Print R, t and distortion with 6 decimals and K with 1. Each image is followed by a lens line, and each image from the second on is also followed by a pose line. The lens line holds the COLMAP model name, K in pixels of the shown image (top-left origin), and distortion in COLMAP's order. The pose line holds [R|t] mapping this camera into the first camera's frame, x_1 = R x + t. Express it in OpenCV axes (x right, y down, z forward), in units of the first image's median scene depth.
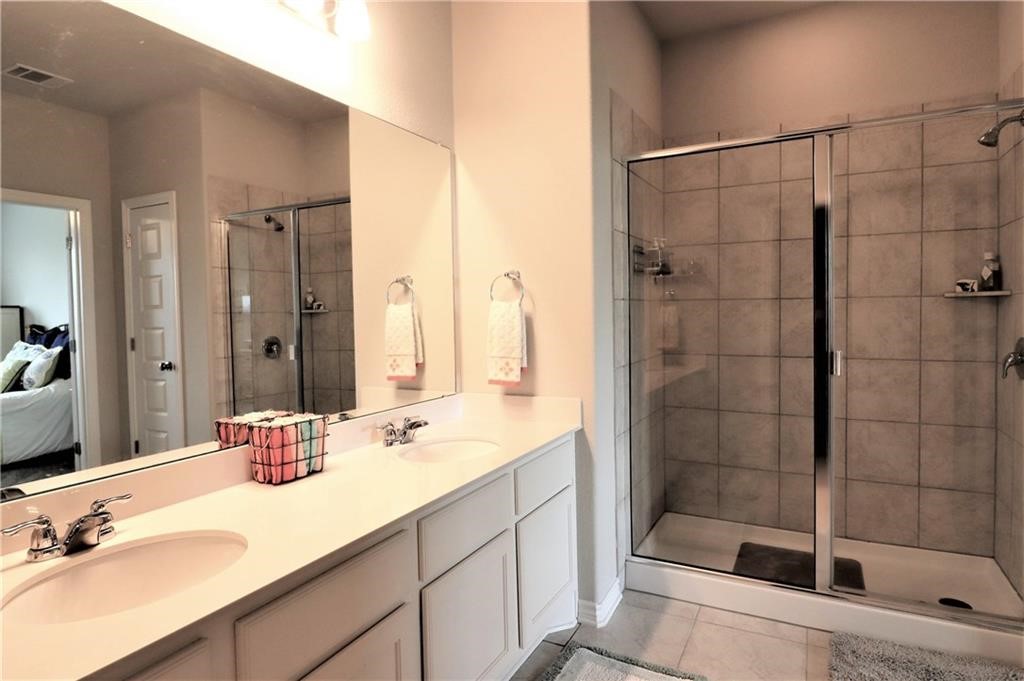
lens RADIAL K [[587.2, 0, 544.3], [0, 587.2, 334.8], [0, 0, 1]] dist [0.005588, -0.011936]
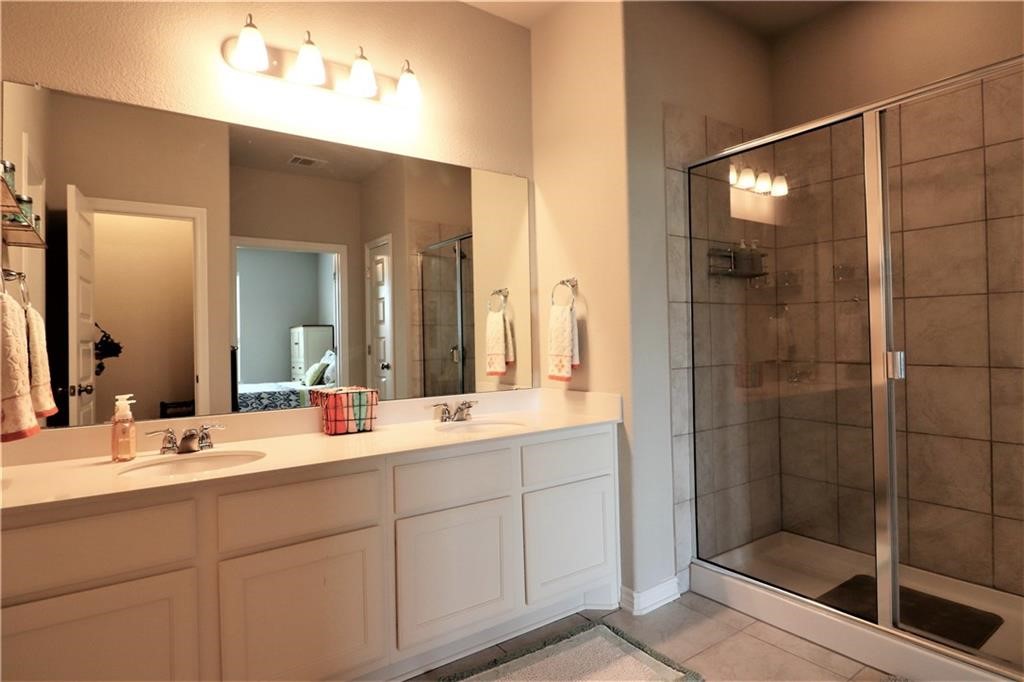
lens RADIAL K [[587.2, 0, 544.3], [0, 587.2, 335.3], [0, 0, 1]] dist [0.005588, -0.011936]
pose [[0.891871, -0.005572, -0.452255, 0.391863], [-0.011046, 0.999358, -0.034096, 0.036162], [0.452154, 0.035405, 0.891237, -0.019665]]
